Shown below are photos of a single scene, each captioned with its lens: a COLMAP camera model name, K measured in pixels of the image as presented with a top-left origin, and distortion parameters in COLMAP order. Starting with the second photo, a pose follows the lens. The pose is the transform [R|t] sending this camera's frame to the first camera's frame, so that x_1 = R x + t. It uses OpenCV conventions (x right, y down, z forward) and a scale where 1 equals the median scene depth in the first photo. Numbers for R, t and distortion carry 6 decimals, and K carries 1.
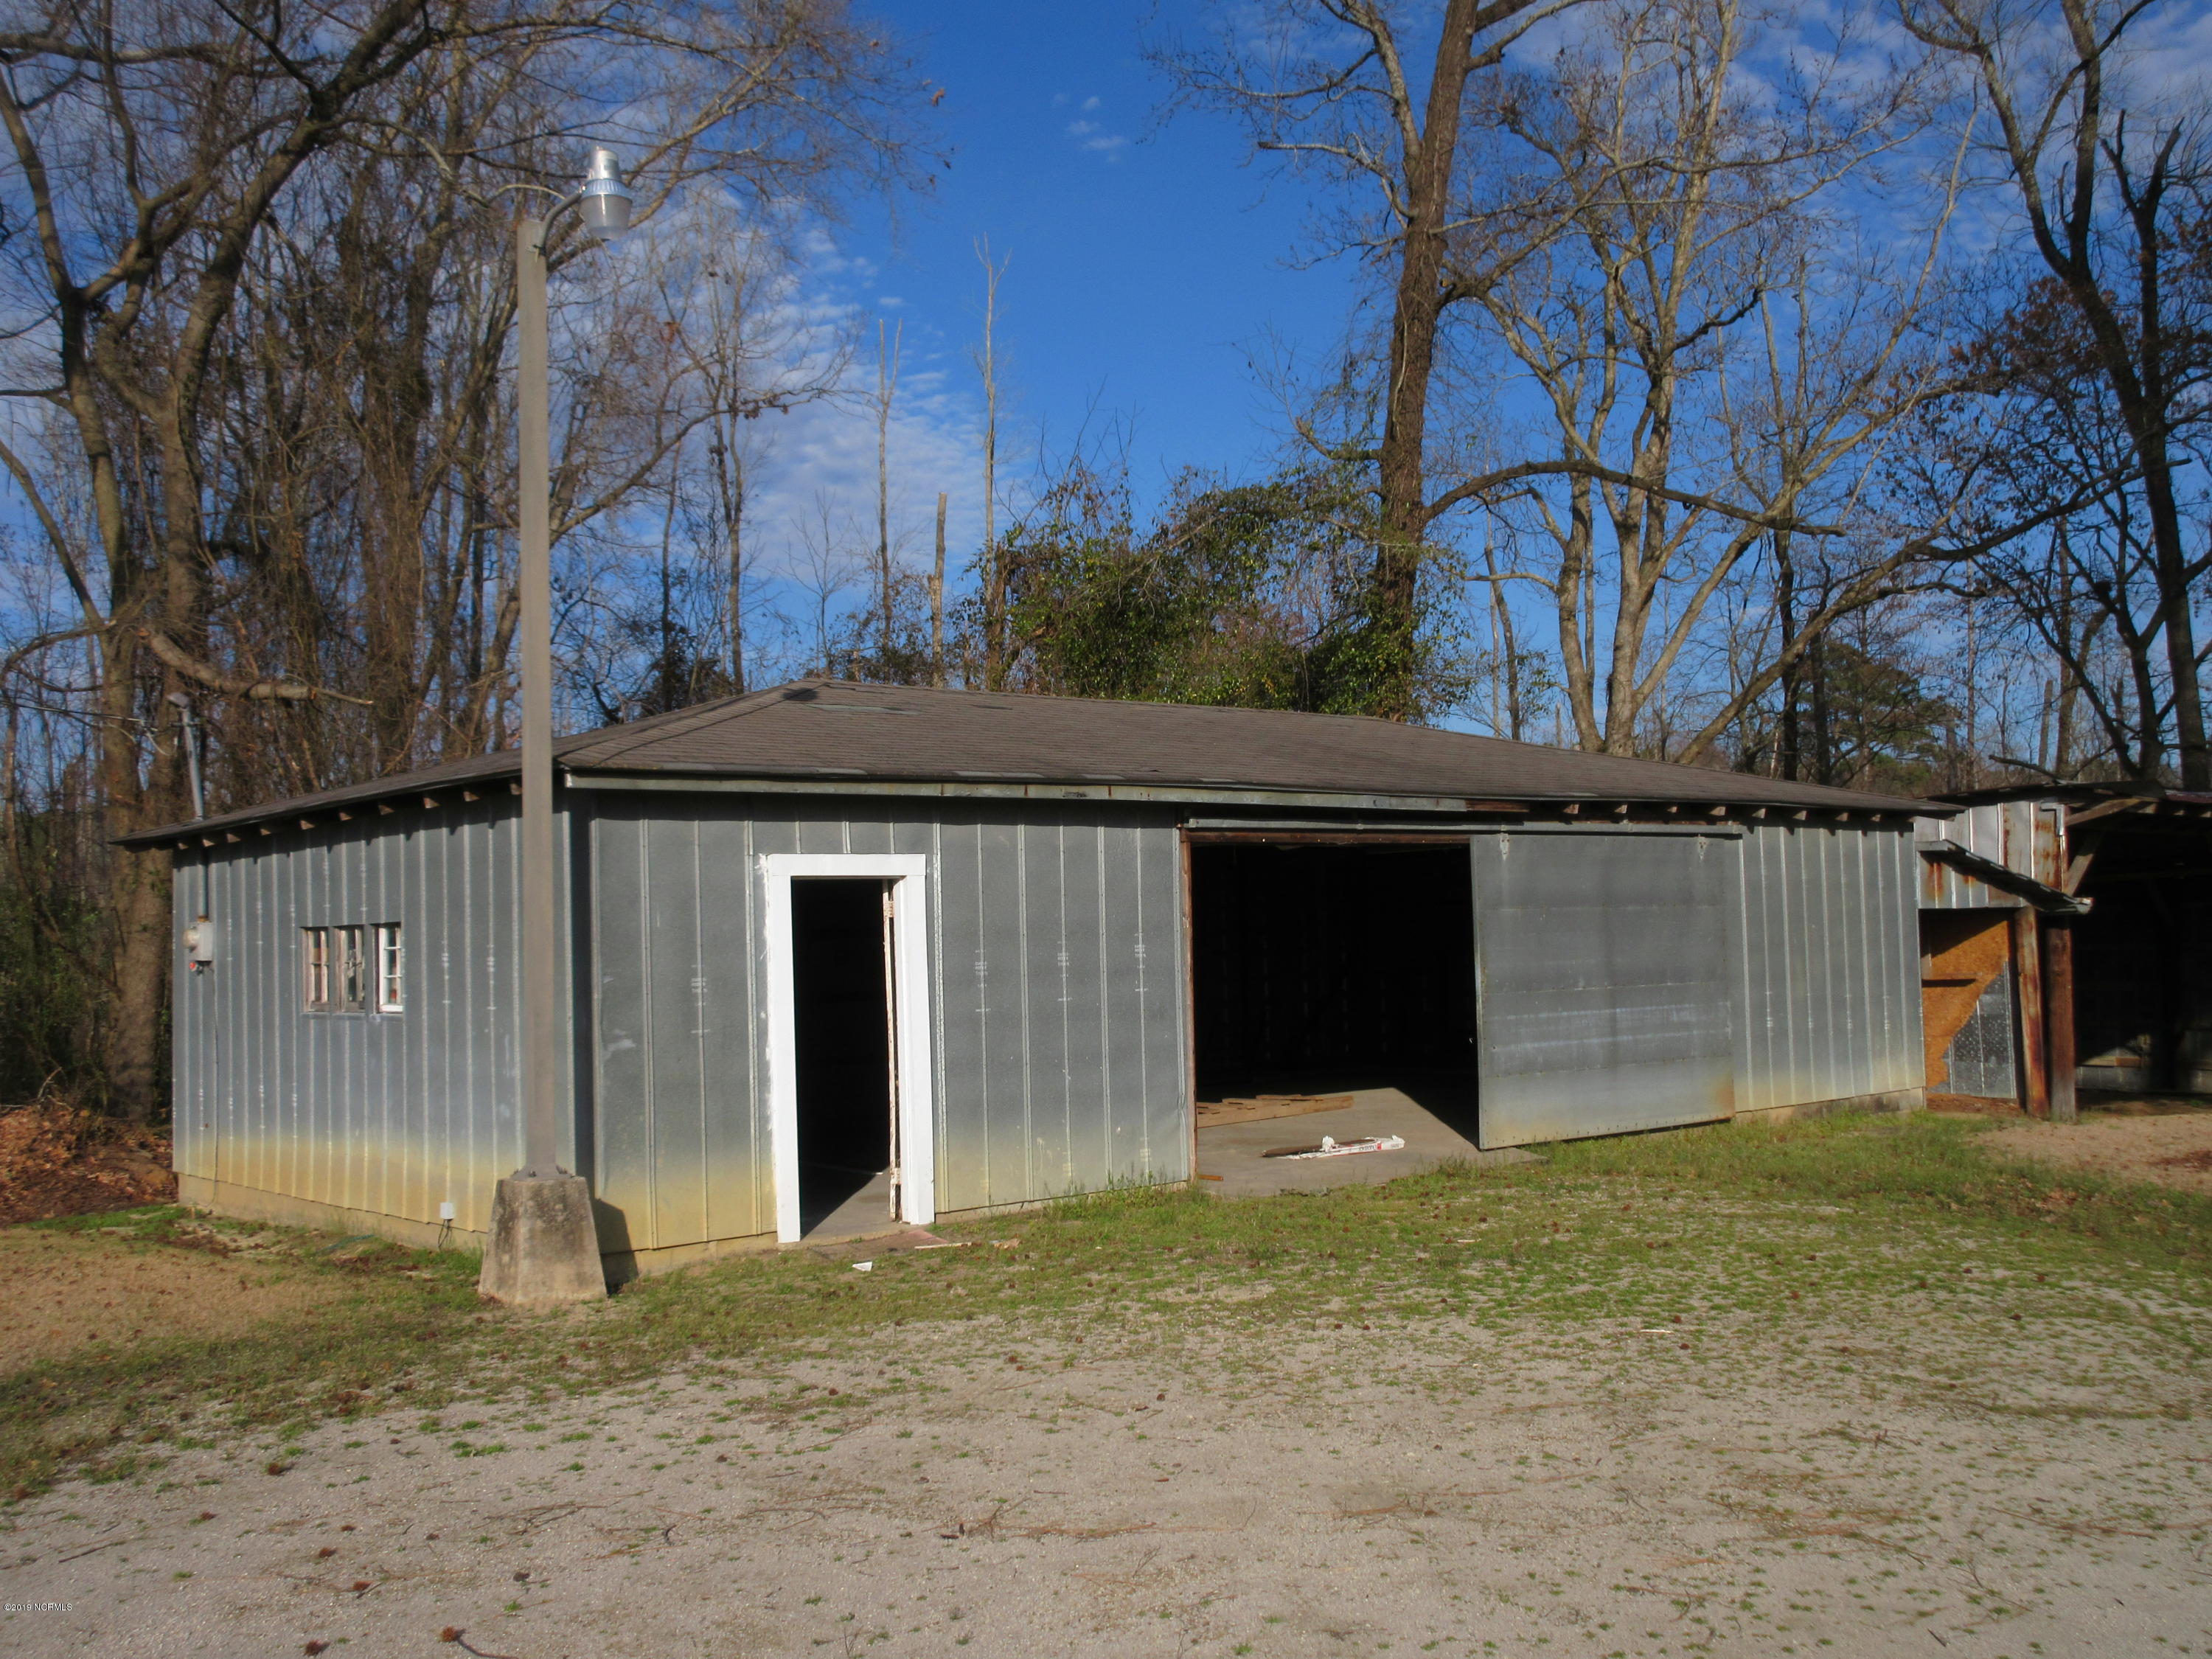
lens RADIAL K [[2149.6, 0, 1110.3], [0, 2149.6, 830.8], [0, 0, 1]] dist [0.027739, 0.000000]
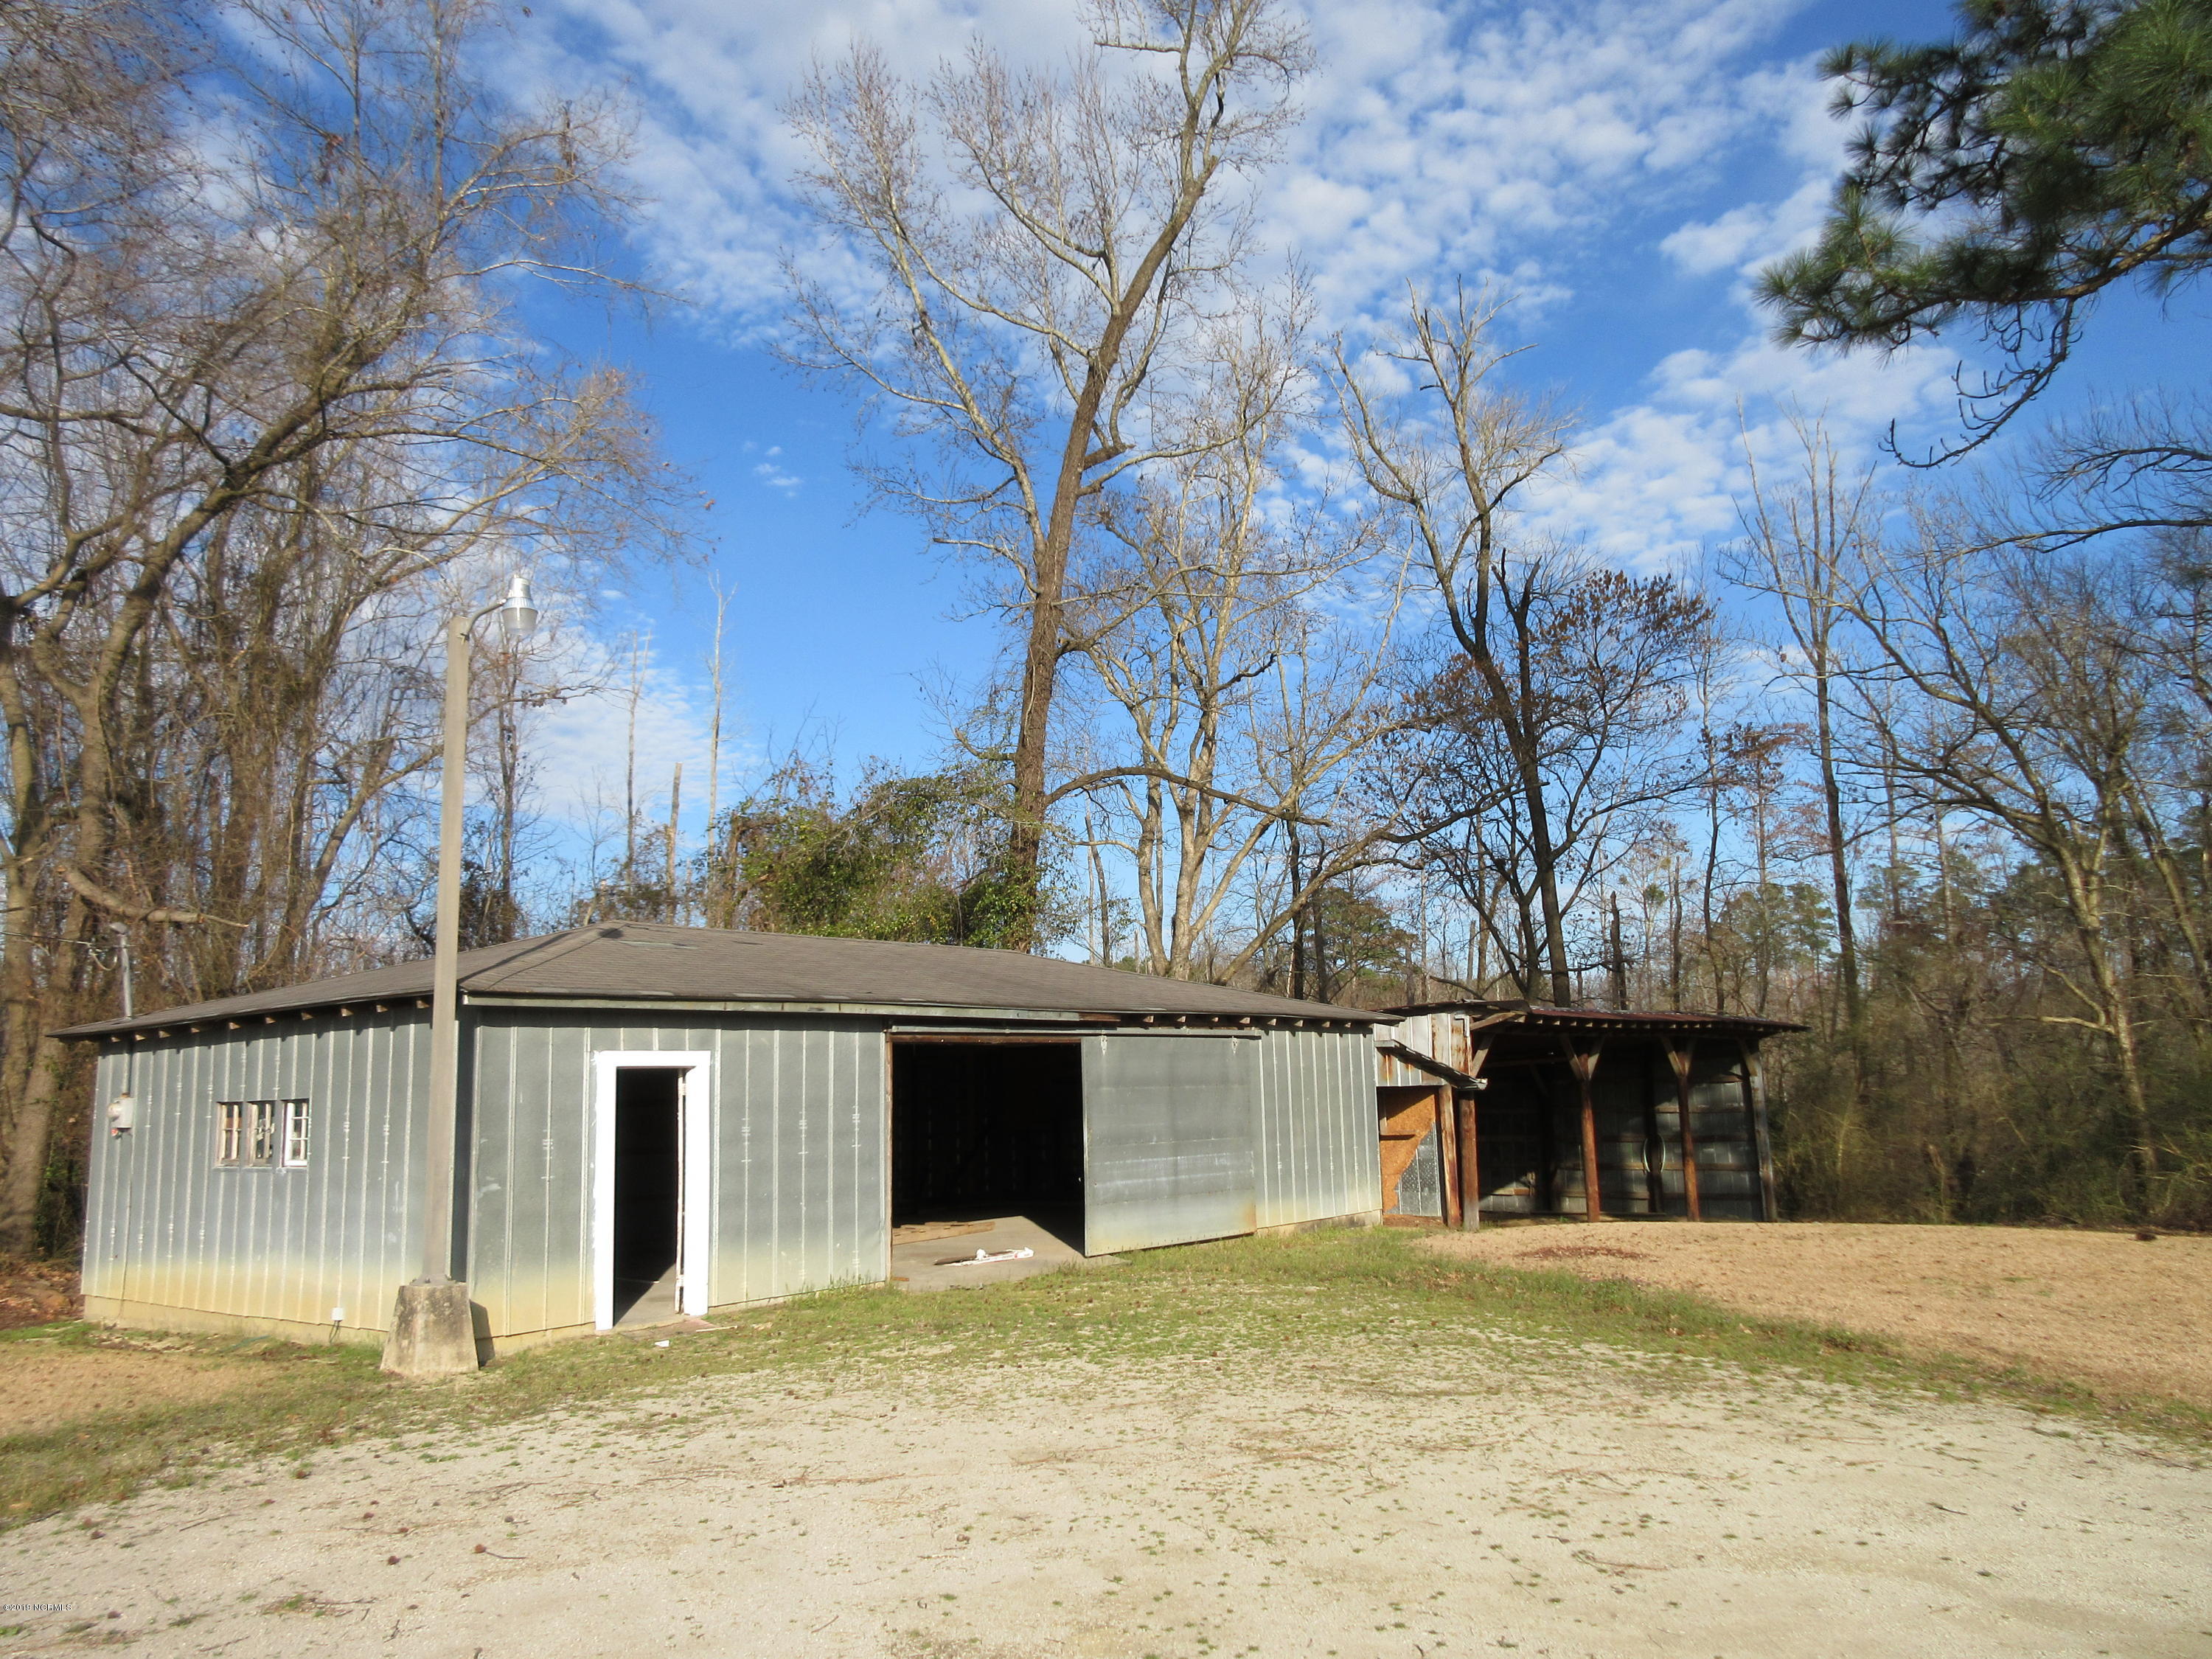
lens RADIAL K [[1655.5, 0, 1110.5], [0, 1655.5, 832.7], [0, 0, 1]] dist [0.008491, 0.000022]
pose [[0.981875, 0.029378, 0.187237, -0.026406], [-0.008109, 0.993520, -0.113364, -0.007967], [-0.189354, 0.109791, 0.975751, -0.110723]]
